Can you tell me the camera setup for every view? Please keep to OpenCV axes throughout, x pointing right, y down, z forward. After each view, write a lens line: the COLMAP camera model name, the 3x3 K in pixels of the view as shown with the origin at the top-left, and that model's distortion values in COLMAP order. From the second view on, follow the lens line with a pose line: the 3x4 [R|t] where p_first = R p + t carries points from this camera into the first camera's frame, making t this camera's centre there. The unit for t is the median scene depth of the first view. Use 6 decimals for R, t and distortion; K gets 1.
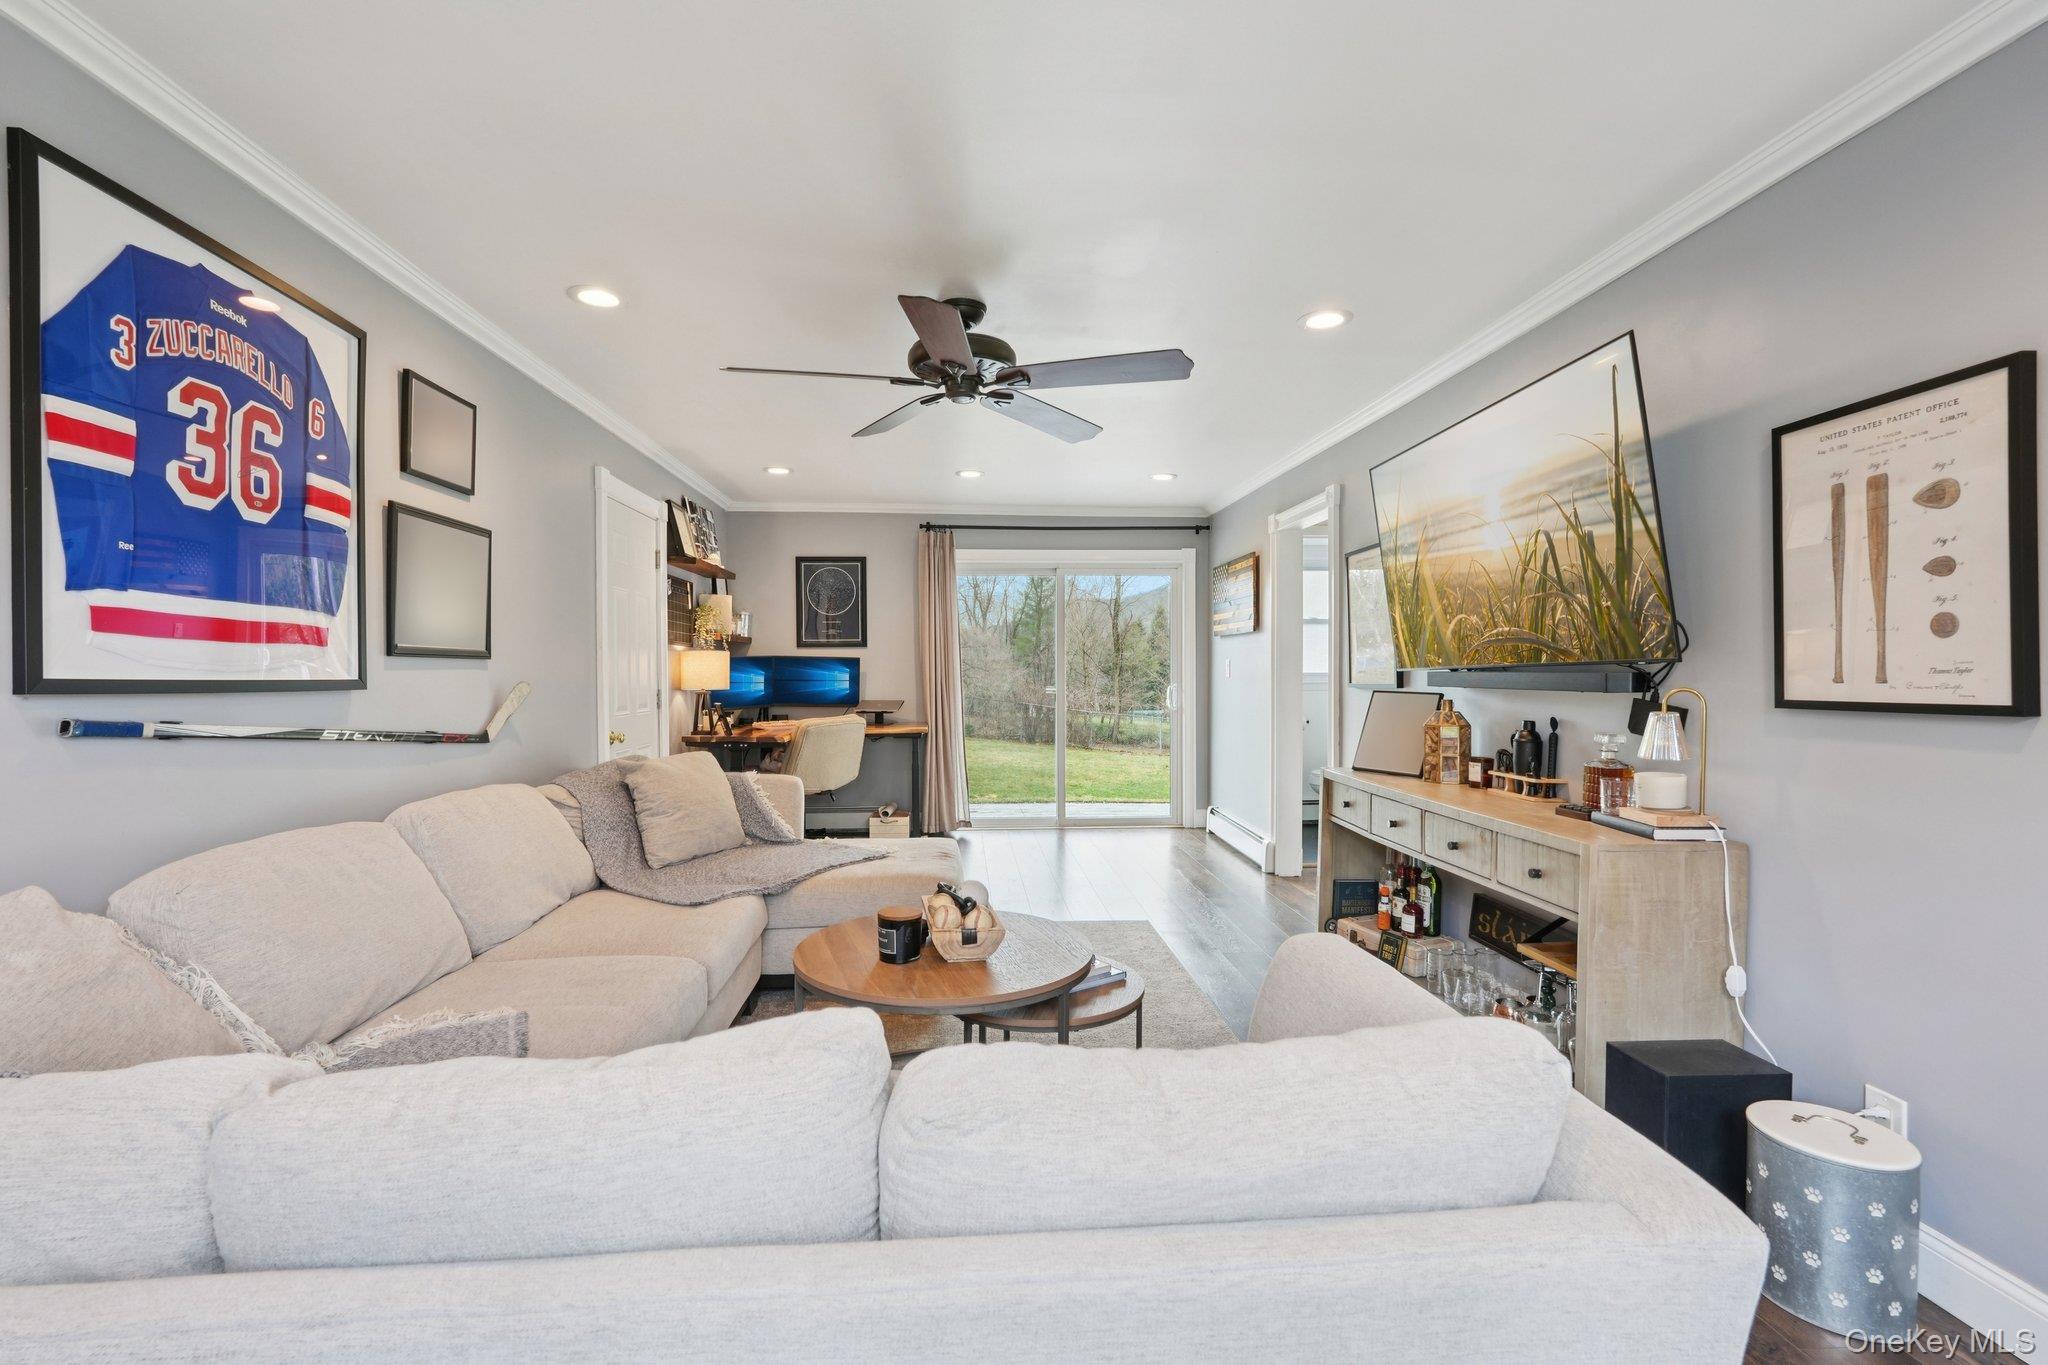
lens RADIAL K [[919.3, 0, 1024.0], [0, 919.3, 682.5], [0, 0, 1]] dist [-0.014286, 0.014756]
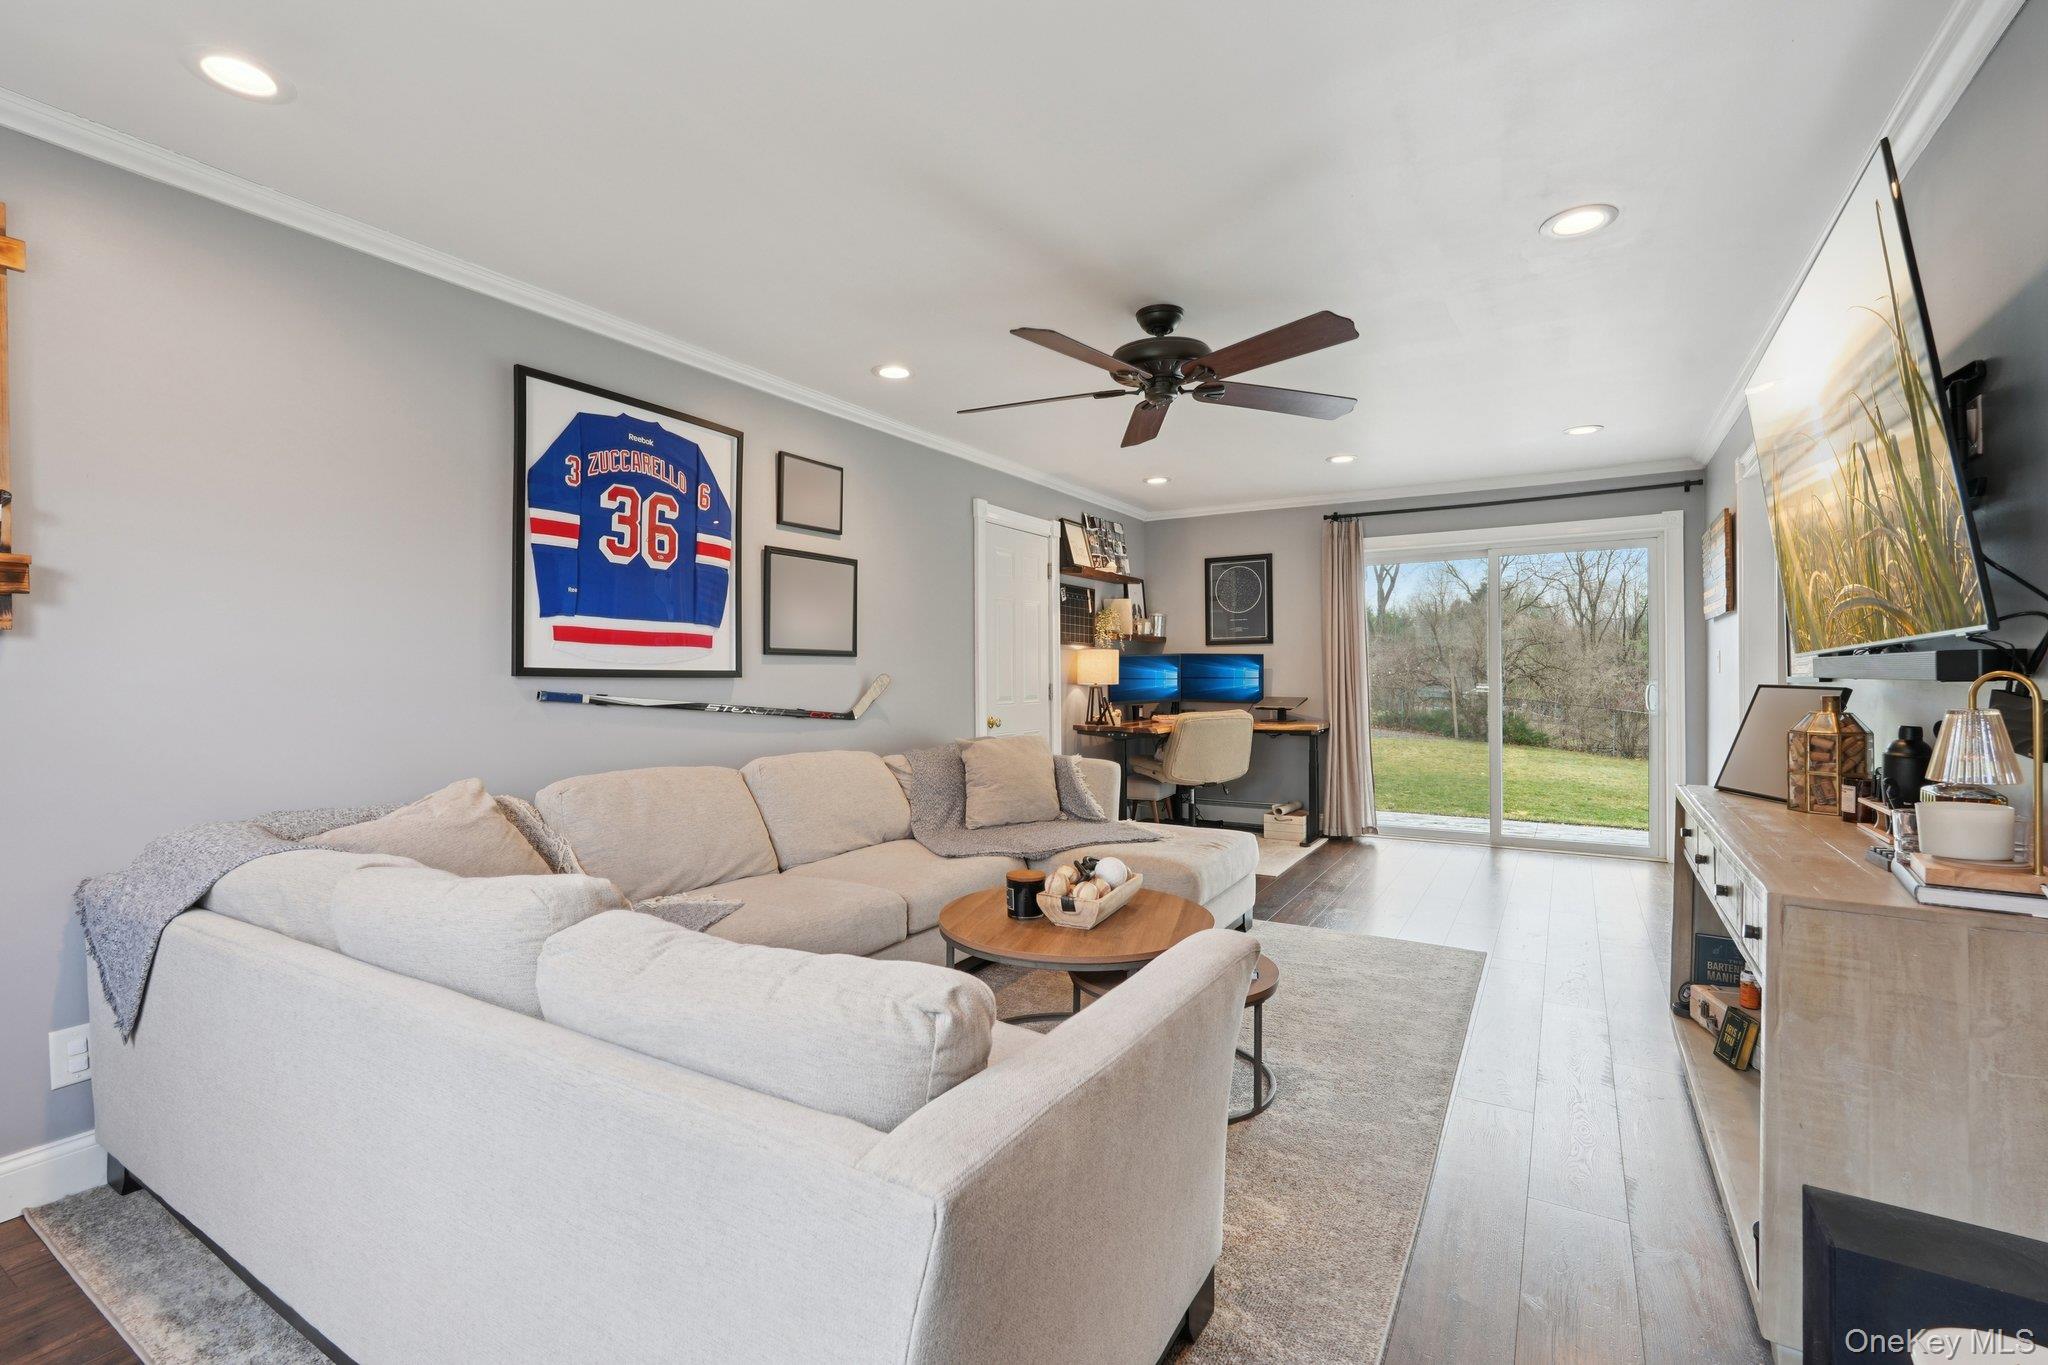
lens RADIAL K [[919.3, 0, 1024.0], [0, 919.3, 682.5], [0, 0, 1]] dist [-0.014286, 0.014756]
pose [[0.810944, 0.002457, -0.585118, 0.432927], [-0.004117, 0.999990, -0.001506, 0.013727], [0.585109, 0.003630, 0.810947, 0.071140]]
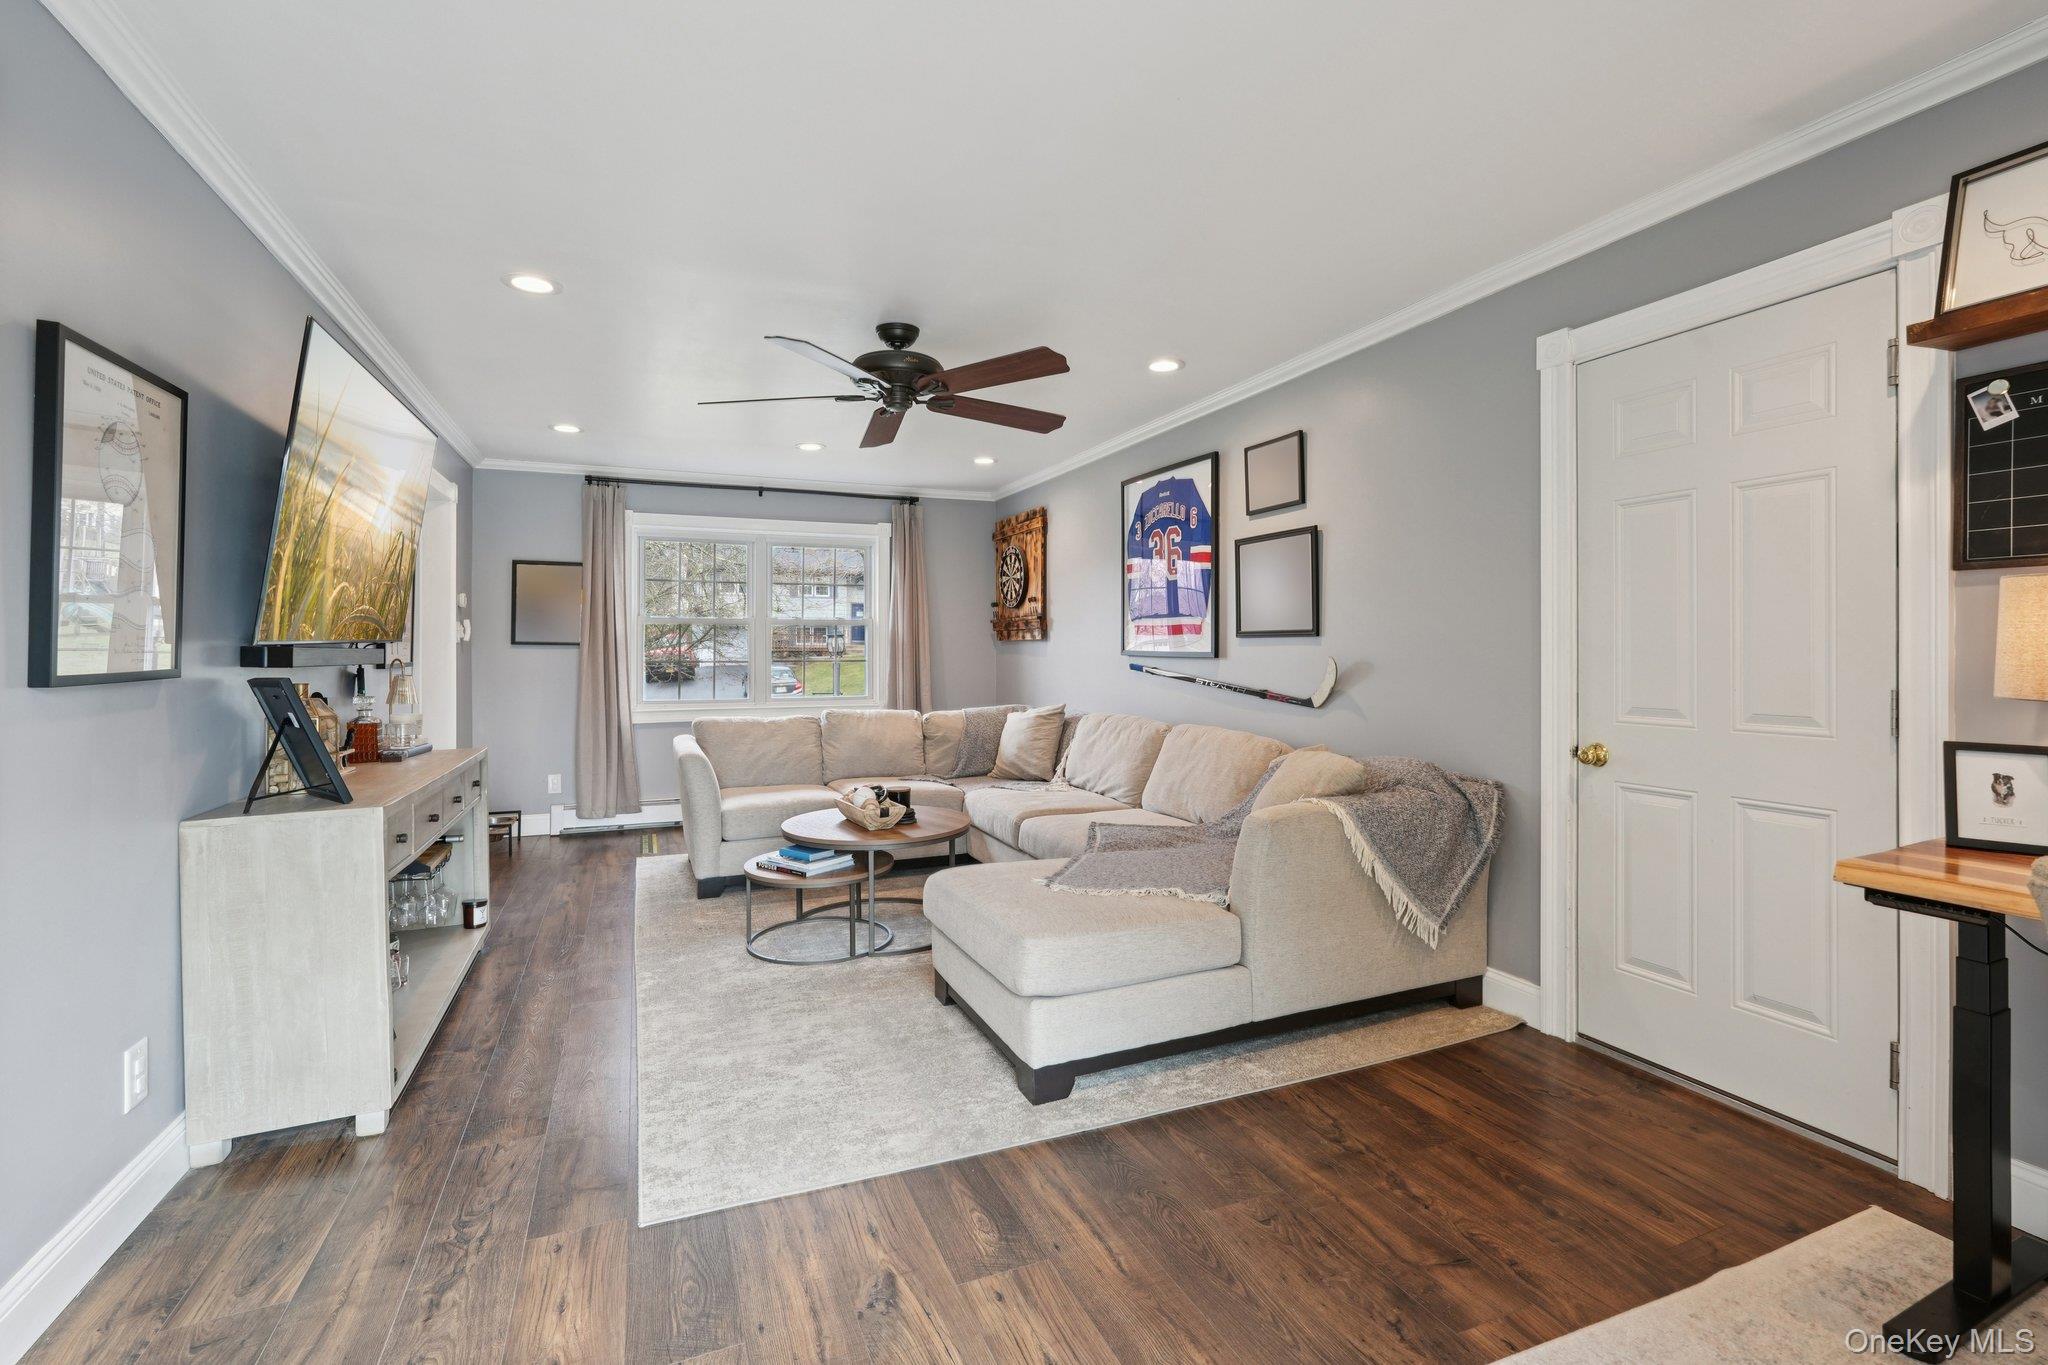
lens RADIAL K [[907.2, 0, 1023.9], [0, 907.2, 650.5], [0, 0, 1]] dist [-0.014503, 0.007817]
pose [[-0.945886, 0.000761, -0.324500, 0.152076], [-0.002310, 0.999956, 0.009077, -0.019068], [0.324492, 0.009336, -0.945842, 2.181675]]
